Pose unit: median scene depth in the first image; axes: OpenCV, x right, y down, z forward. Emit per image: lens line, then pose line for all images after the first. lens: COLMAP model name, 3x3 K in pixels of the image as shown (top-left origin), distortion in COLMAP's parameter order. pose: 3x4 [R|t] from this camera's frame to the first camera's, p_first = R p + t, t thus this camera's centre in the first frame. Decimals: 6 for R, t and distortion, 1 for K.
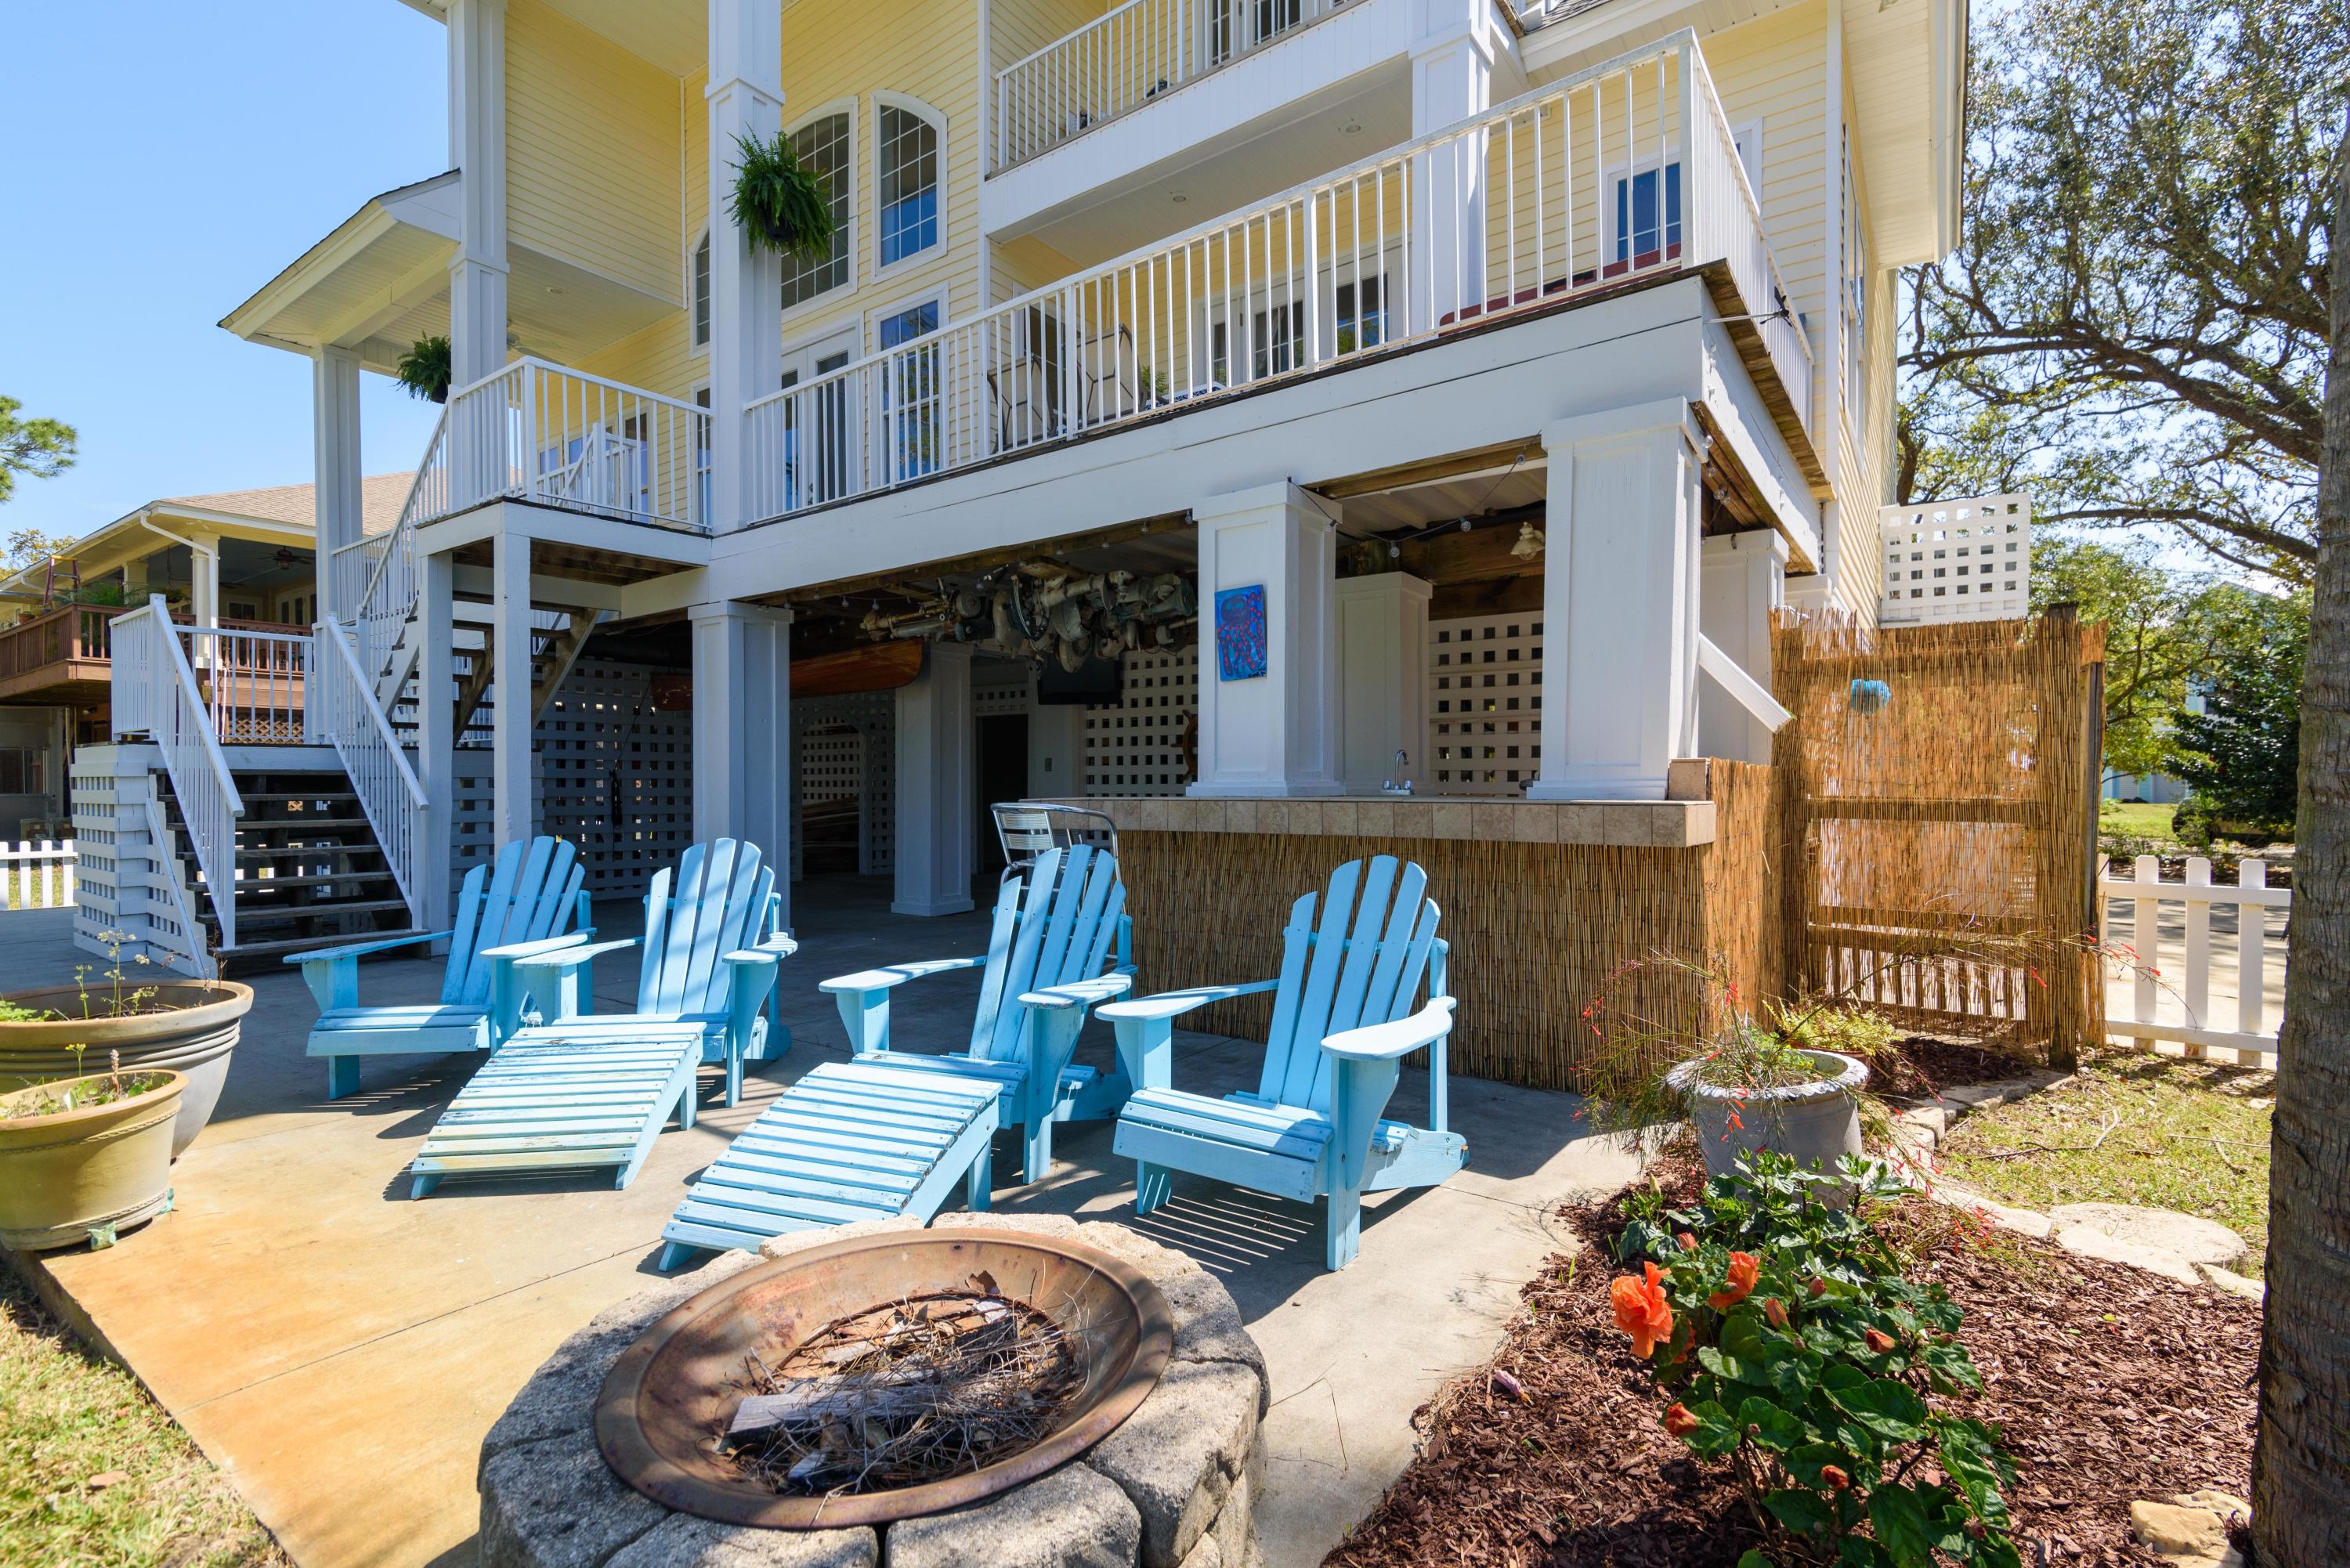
lens RADIAL K [[1060.8, 0, 1184.1], [0, 1060.8, 785.4], [0, 0, 1]] dist [0.014208, -0.002897]
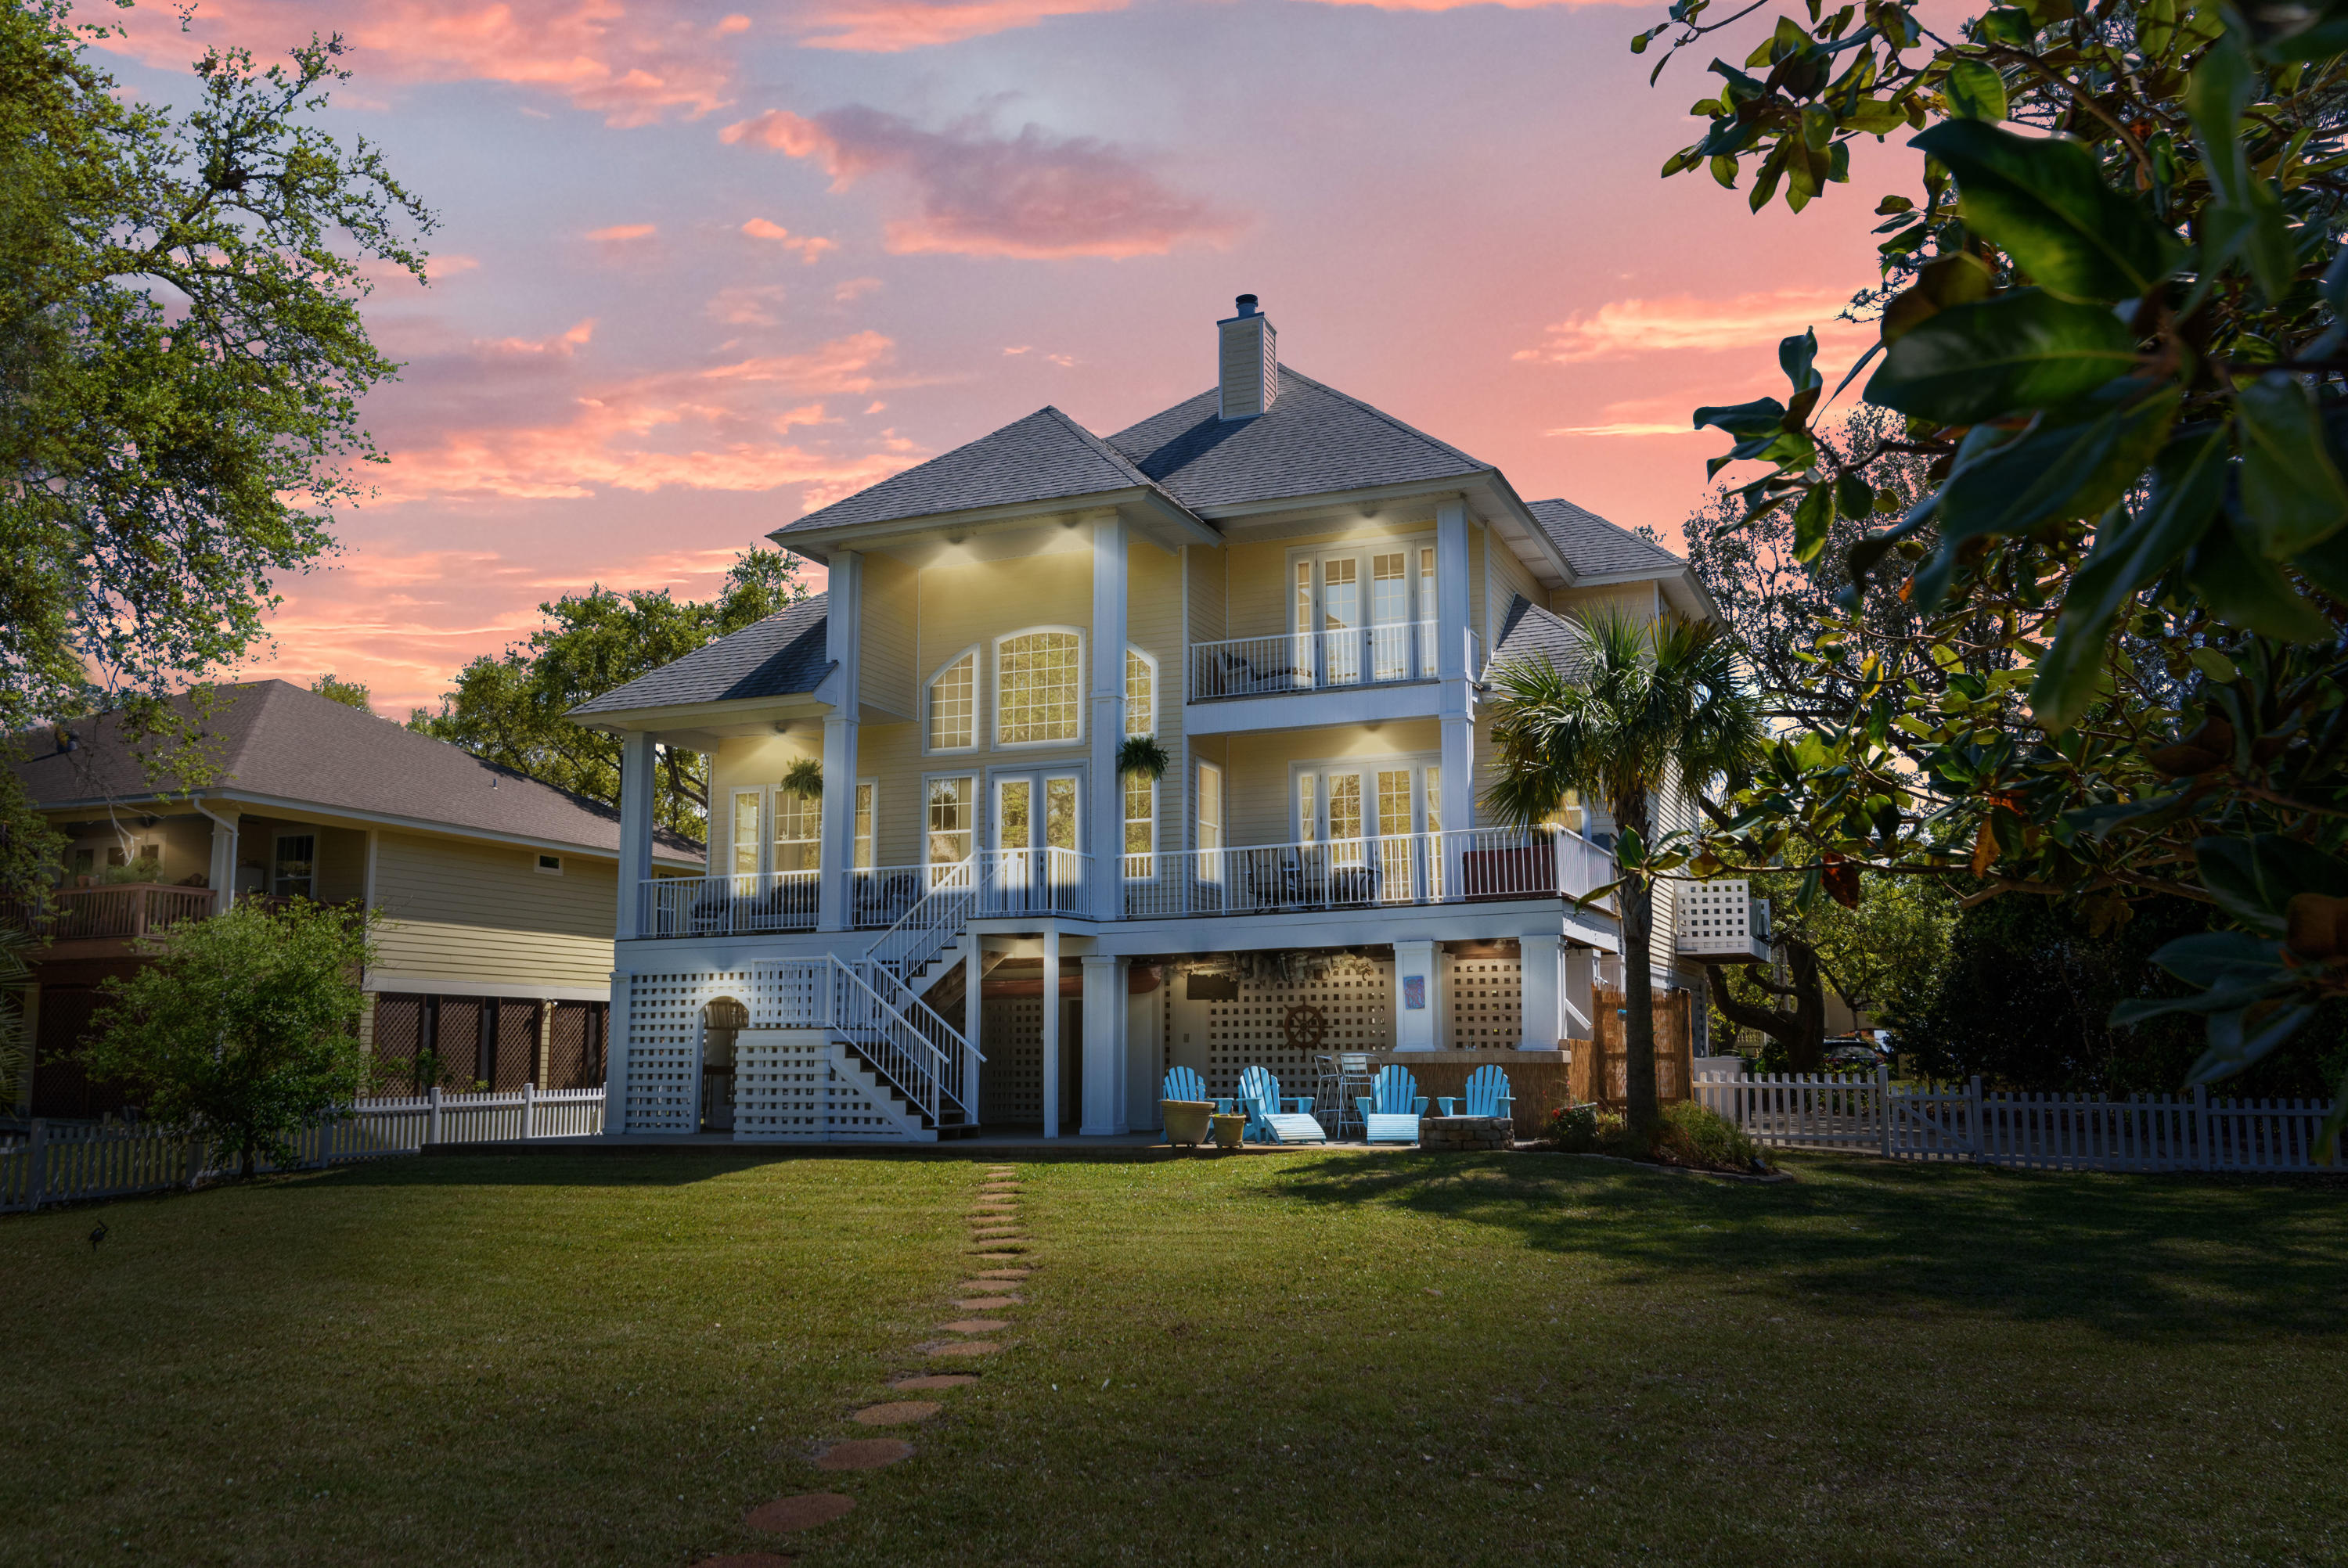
lens RADIAL K [[1960.3, 0, 1175.0], [0, 1960.3, 788.5], [0, 0, 1]] dist [0.015871, 0.003053]
pose [[0.973119, 0.028440, 0.228541, -1.042988], [0.004242, 0.989964, -0.141257, 0.030376], [-0.230265, 0.138430, 0.963232, -2.315692]]
